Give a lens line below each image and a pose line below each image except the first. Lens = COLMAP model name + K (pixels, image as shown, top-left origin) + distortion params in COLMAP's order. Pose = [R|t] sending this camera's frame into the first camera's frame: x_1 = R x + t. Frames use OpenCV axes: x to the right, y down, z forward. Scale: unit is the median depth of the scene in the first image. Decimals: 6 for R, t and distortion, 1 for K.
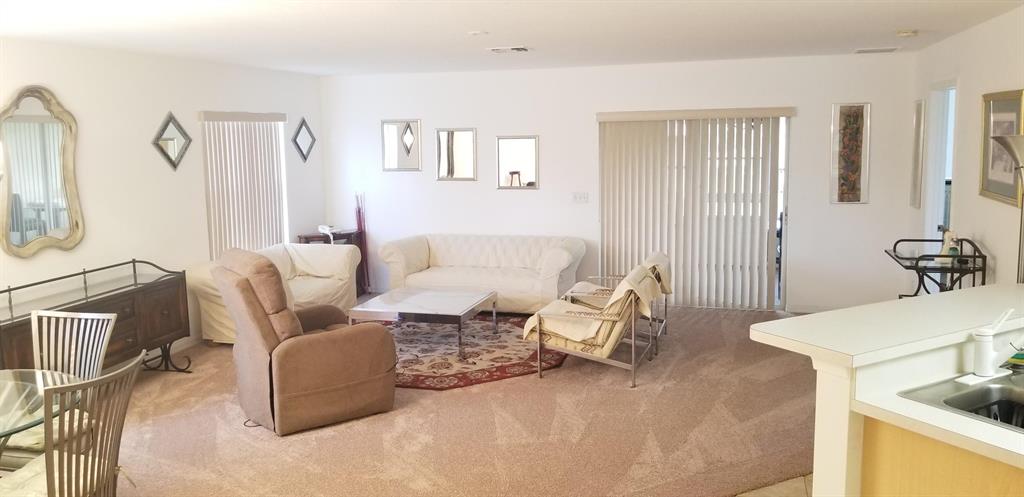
lens RADIAL K [[796.7, 0, 488.0], [0, 796.7, 221.6], [0, 0, 1]] dist [0.061697, -0.110649]
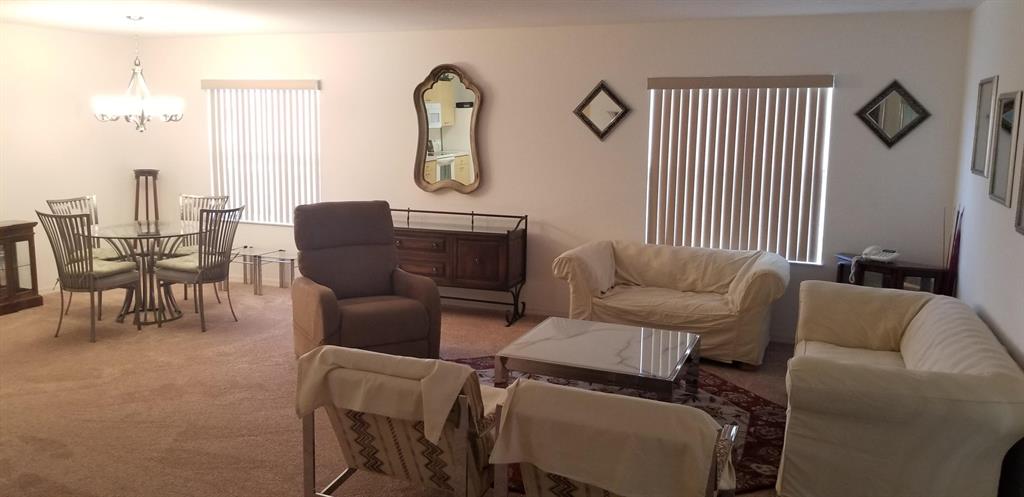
lens RADIAL K [[796.7, 0, 512.7], [0, 796.7, 237.9], [0, 0, 1]] dist [0.061697, -0.110649]
pose [[-0.082675, 0.160488, -0.983569, 0.620158], [-0.123849, 0.977642, 0.169931, -0.103031], [0.988851, 0.135863, -0.060950, 1.001140]]
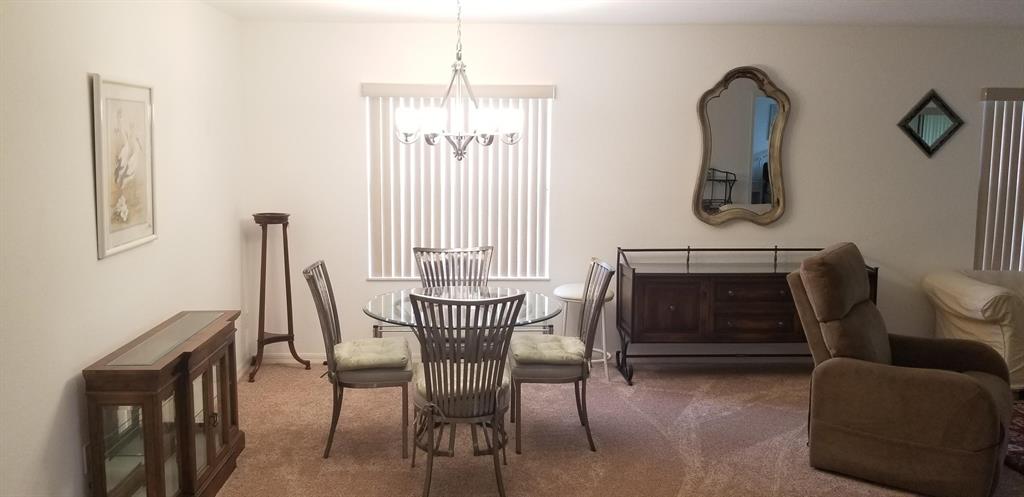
lens RADIAL K [[796.7, 0, 483.1], [0, 796.7, 221.4], [0, 0, 1]] dist [0.061697, -0.110649]
pose [[0.327732, 0.122868, -0.936747, 0.282373], [-0.117684, 0.989094, 0.088561, -0.015813], [0.937413, 0.081216, 0.338617, 0.269215]]
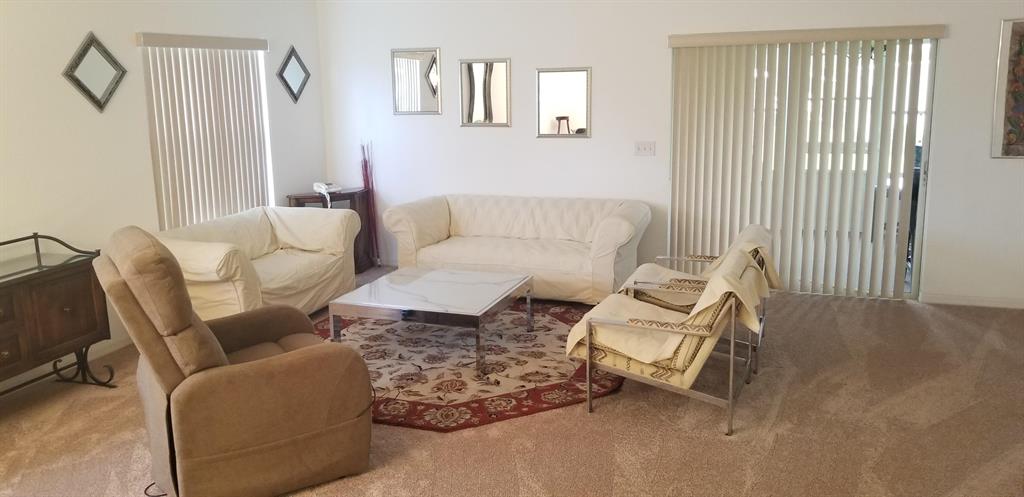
lens RADIAL K [[796.7, 0, 492.3], [0, 796.7, 224.3], [0, 0, 1]] dist [0.061697, -0.110649]
pose [[0.998389, 0.007169, -0.056288, 0.016378], [-0.003265, 0.997601, 0.069152, -0.012727], [0.056649, -0.068856, 0.996017, 0.278700]]
